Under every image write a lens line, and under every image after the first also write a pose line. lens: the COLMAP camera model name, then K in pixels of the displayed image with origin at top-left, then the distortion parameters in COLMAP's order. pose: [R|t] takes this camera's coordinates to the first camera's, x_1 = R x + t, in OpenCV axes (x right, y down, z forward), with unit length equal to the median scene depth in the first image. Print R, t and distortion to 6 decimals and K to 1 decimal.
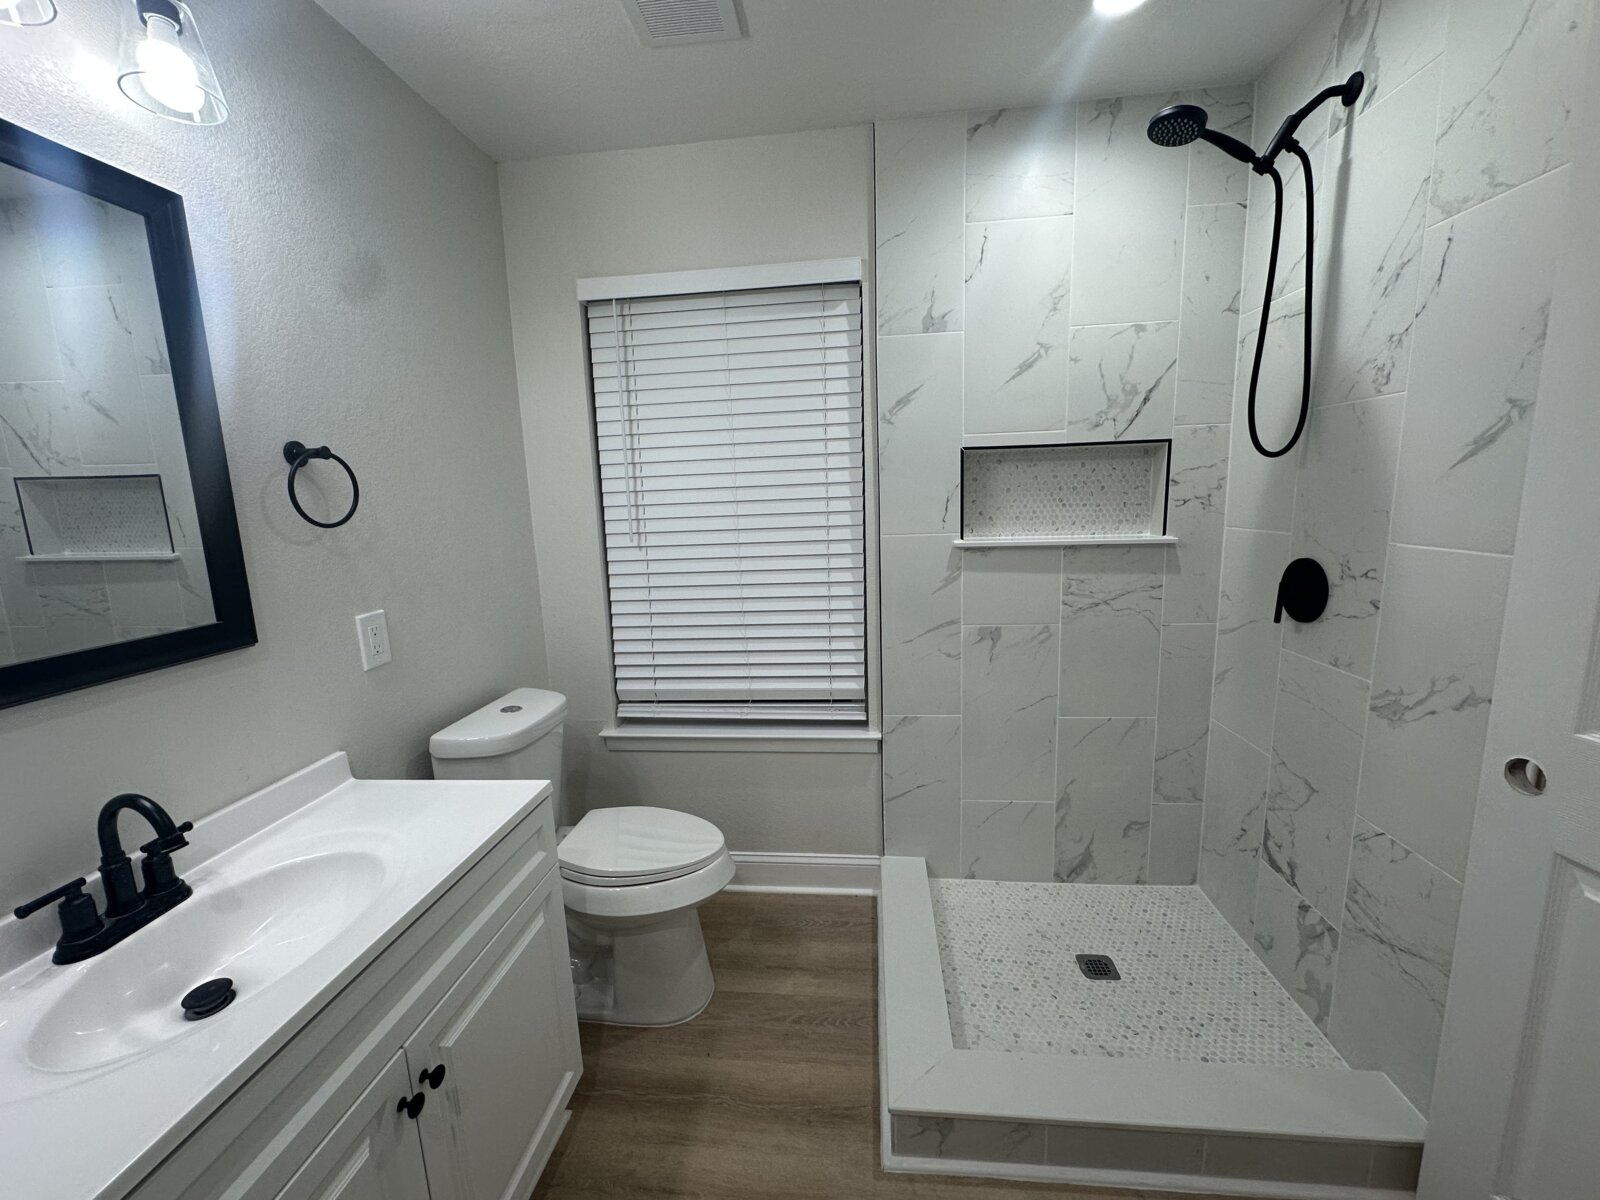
lens RADIAL K [[638.2, 0, 800.0], [0, 638.2, 600.0], [0, 0, 1]] dist [-0.000993, -0.000222]
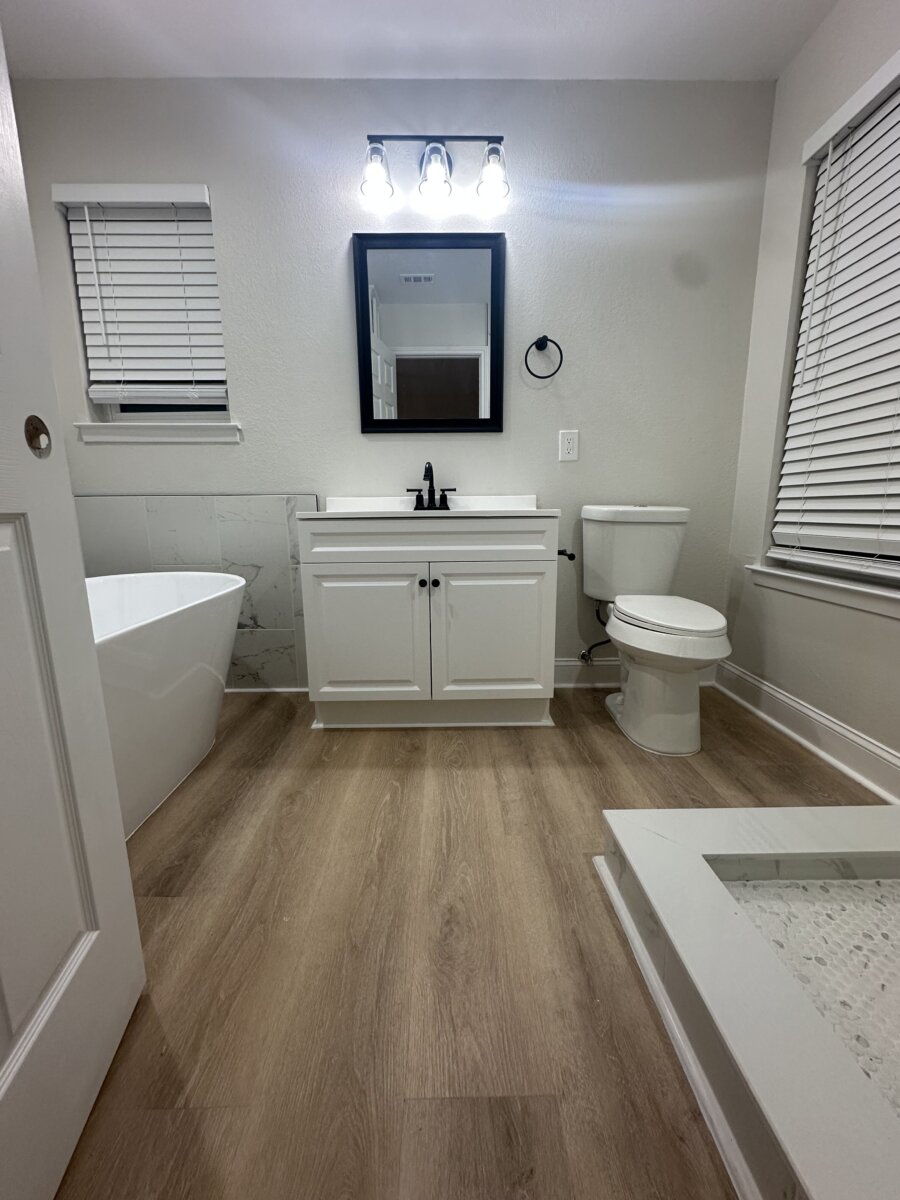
lens RADIAL K [[478.6, 0, 450.0], [0, 478.6, 600.0], [0, 0, 1]] dist [-0.000993, -0.000222]
pose [[0.116657, 0.222074, -0.968026, 0.752046], [-0.160875, 0.966034, 0.202230, 0.267251], [0.980056, 0.132139, 0.148421, 0.489161]]
